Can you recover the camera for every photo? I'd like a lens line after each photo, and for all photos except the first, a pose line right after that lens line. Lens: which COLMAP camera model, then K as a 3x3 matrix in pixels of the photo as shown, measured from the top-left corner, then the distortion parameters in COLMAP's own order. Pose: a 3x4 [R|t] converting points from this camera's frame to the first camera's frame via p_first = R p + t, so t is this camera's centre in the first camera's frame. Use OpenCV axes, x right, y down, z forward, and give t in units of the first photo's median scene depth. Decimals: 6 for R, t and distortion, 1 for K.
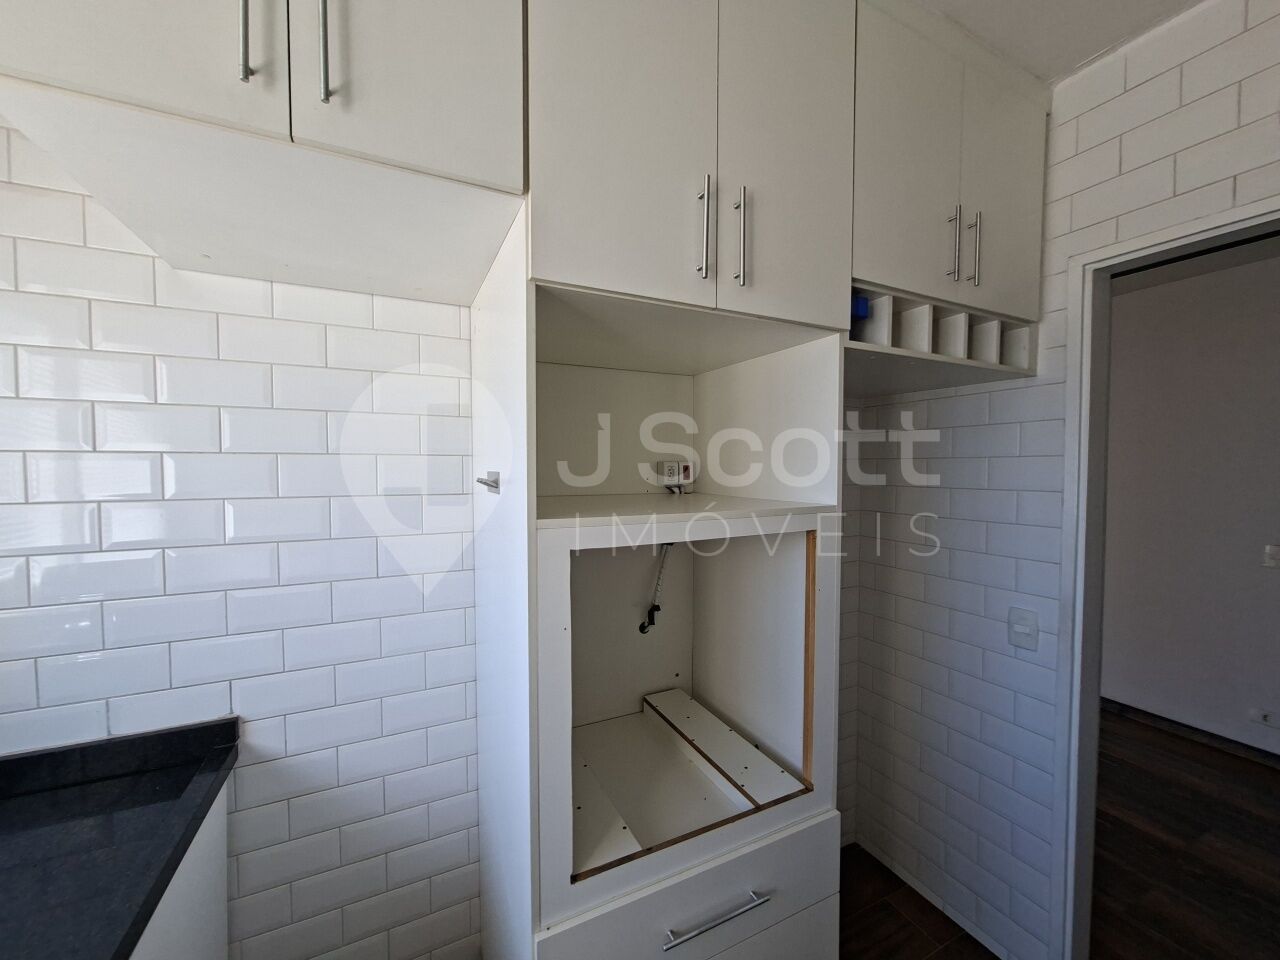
lens RADIAL K [[502.0, 0, 640.5], [0, 502.0, 485.7], [0, 0, 1]] dist [-0.004186, 0.000373]
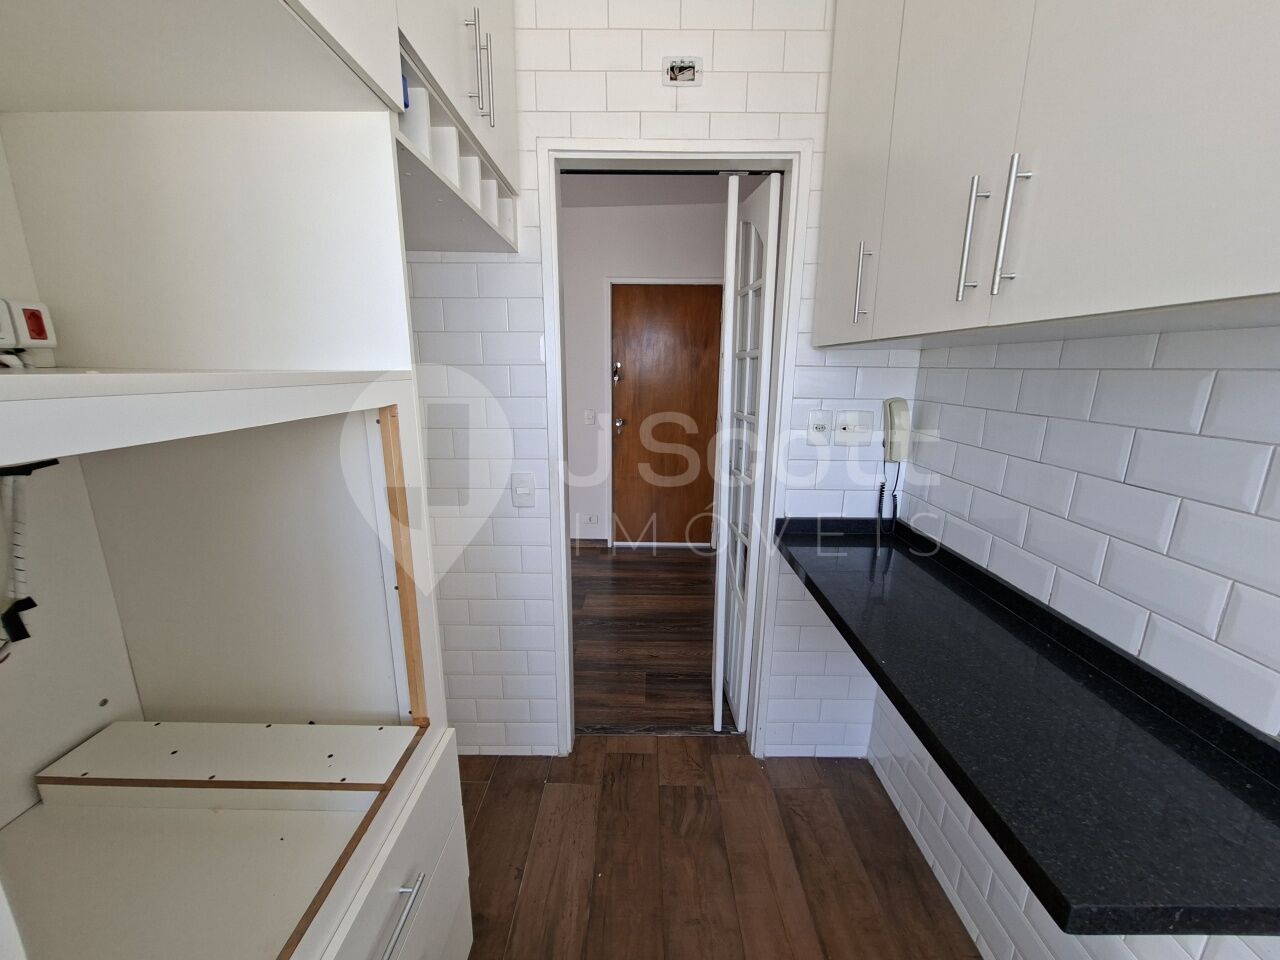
lens RADIAL K [[502.0, 0, 640.5], [0, 502.0, 485.7], [0, 0, 1]] dist [-0.004186, 0.000373]
pose [[0.449829, -0.198305, 0.870821, -0.112420], [0.024796, 0.977435, 0.209775, 0.046448], [-0.892770, -0.072770, 0.444596, 0.279296]]
